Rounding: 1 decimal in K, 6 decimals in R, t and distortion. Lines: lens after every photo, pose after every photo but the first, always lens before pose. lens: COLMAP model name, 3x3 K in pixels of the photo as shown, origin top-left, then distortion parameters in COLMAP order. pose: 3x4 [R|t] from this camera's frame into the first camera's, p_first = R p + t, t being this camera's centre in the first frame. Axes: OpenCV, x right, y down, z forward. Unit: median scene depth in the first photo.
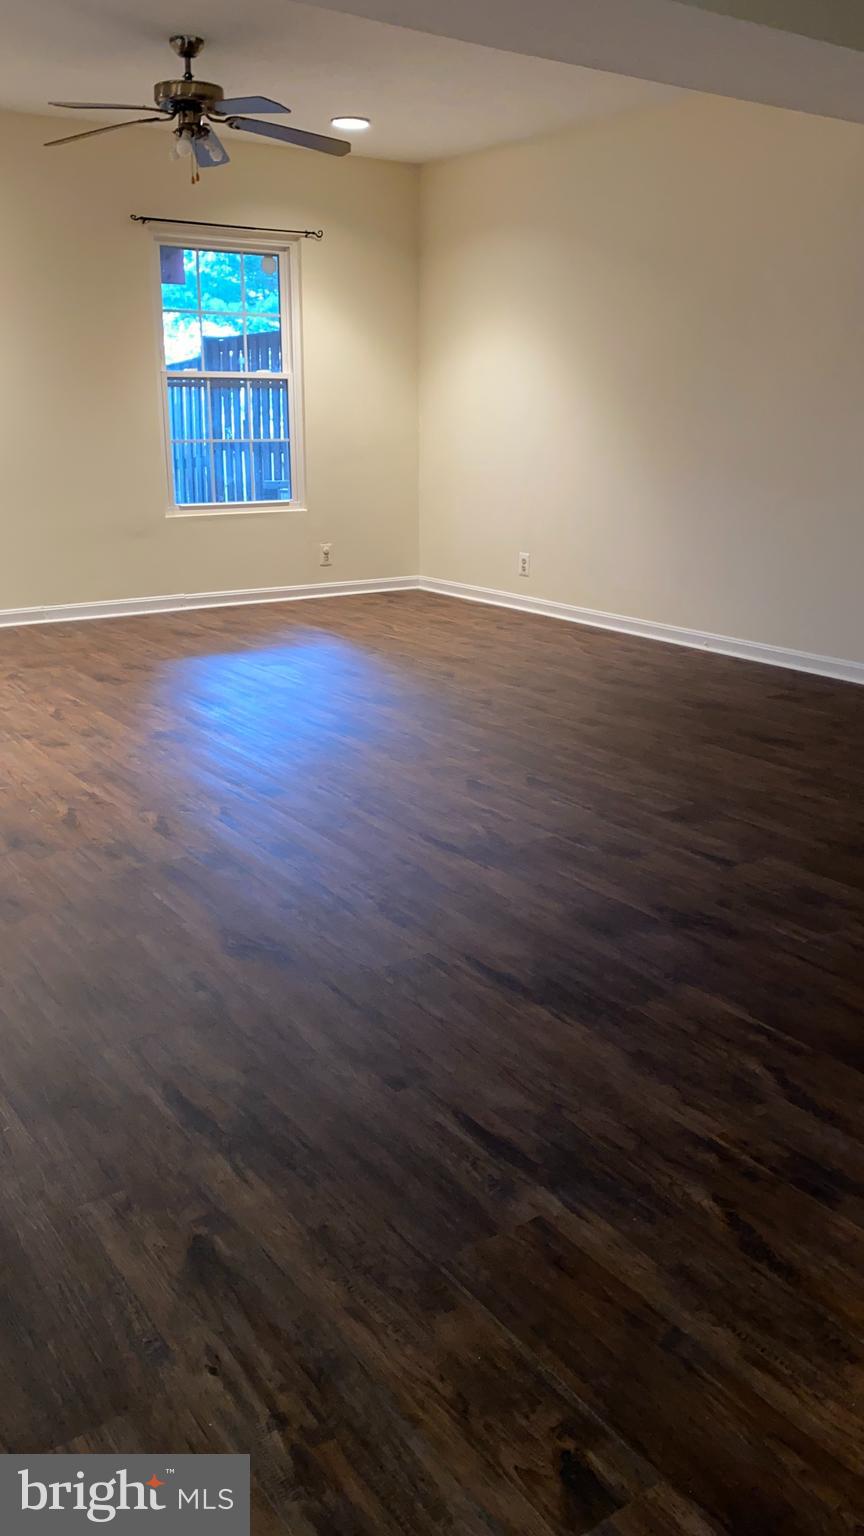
lens RADIAL K [[1219.7, 0, 442.4], [0, 1219.7, 779.8], [0, 0, 1]] dist [0.040358, -0.045045]
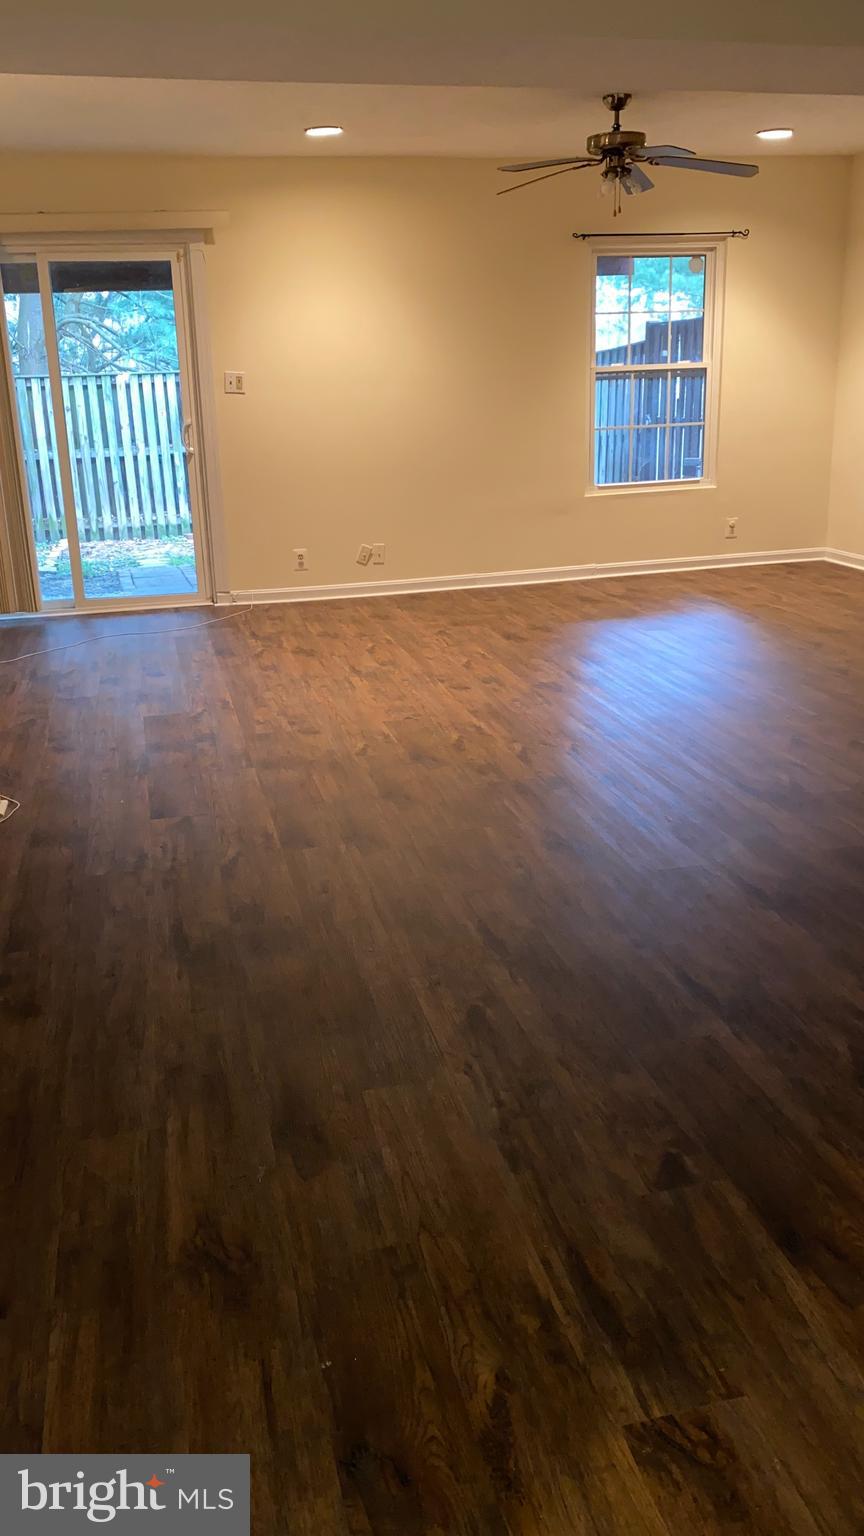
lens RADIAL K [[1219.7, 0, 431.1], [0, 1219.7, 765.5], [0, 0, 1]] dist [0.040358, -0.045045]
pose [[0.928905, 0.078180, -0.361971, 0.140576], [-0.070030, 0.996909, 0.035603, 0.010026], [0.363636, -0.007723, 0.931509, -0.225239]]
